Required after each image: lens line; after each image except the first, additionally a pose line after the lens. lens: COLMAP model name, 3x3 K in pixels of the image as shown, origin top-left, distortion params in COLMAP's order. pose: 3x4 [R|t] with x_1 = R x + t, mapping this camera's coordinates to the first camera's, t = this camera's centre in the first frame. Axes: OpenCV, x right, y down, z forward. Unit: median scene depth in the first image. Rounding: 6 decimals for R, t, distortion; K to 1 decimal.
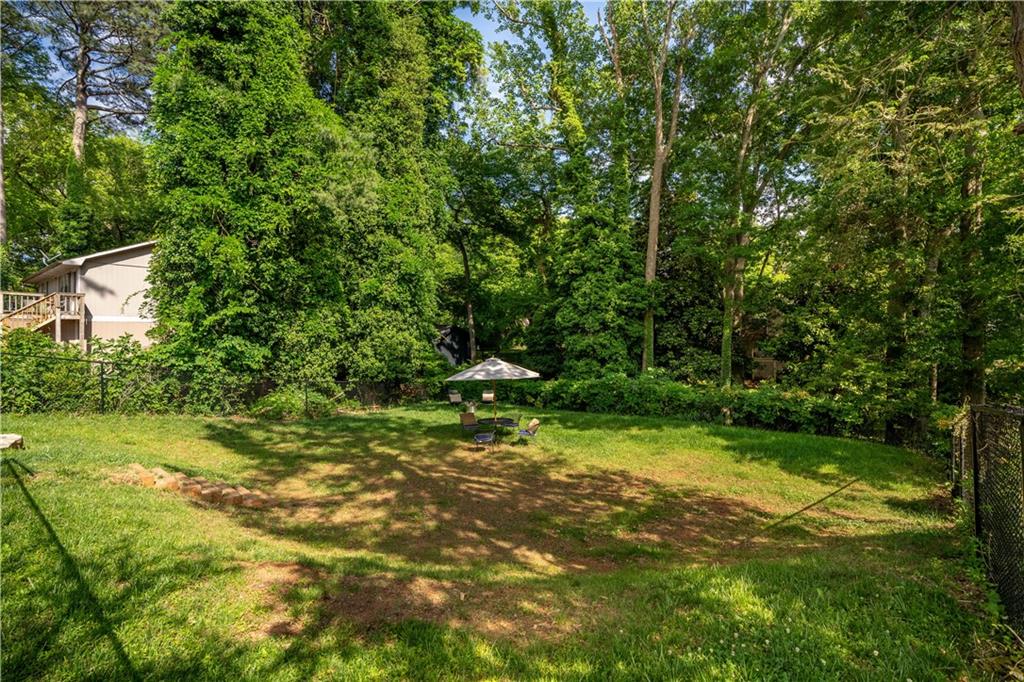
lens RADIAL K [[486.9, 0, 507.3], [0, 486.9, 326.9], [0, 0, 1]] dist [-0.036442, 0.000203]
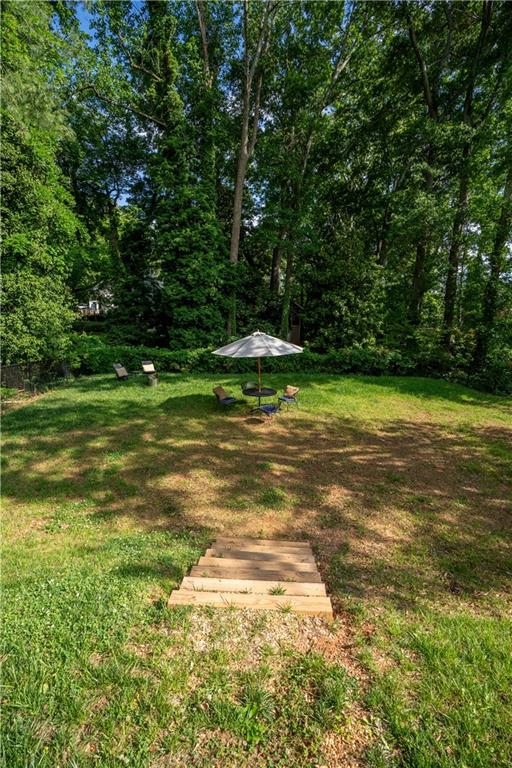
lens RADIAL K [[365.2, 0, 256.0], [0, 365.2, 384.0], [0, 0, 1]] dist [-0.036442, 0.000203]
pose [[0.782862, -0.112475, 0.611945, -0.280295], [-0.031467, 0.975109, 0.219480, -0.000145], [-0.621400, -0.191079, 0.759836, 0.208648]]
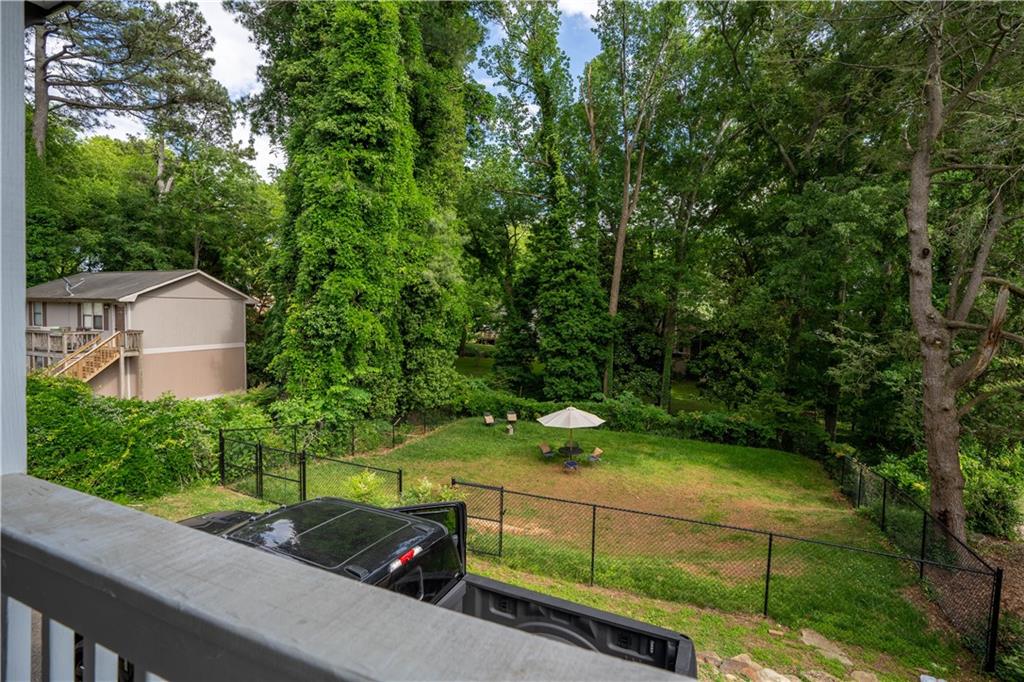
lens RADIAL K [[486.9, 0, 507.3], [0, 486.9, 326.9], [0, 0, 1]] dist [-0.036442, 0.000203]
pose [[0.966568, 0.021786, 0.255483, -0.308764], [-0.037621, 0.997650, 0.057260, -0.131384], [-0.253635, -0.064957, 0.965117, -0.160931]]
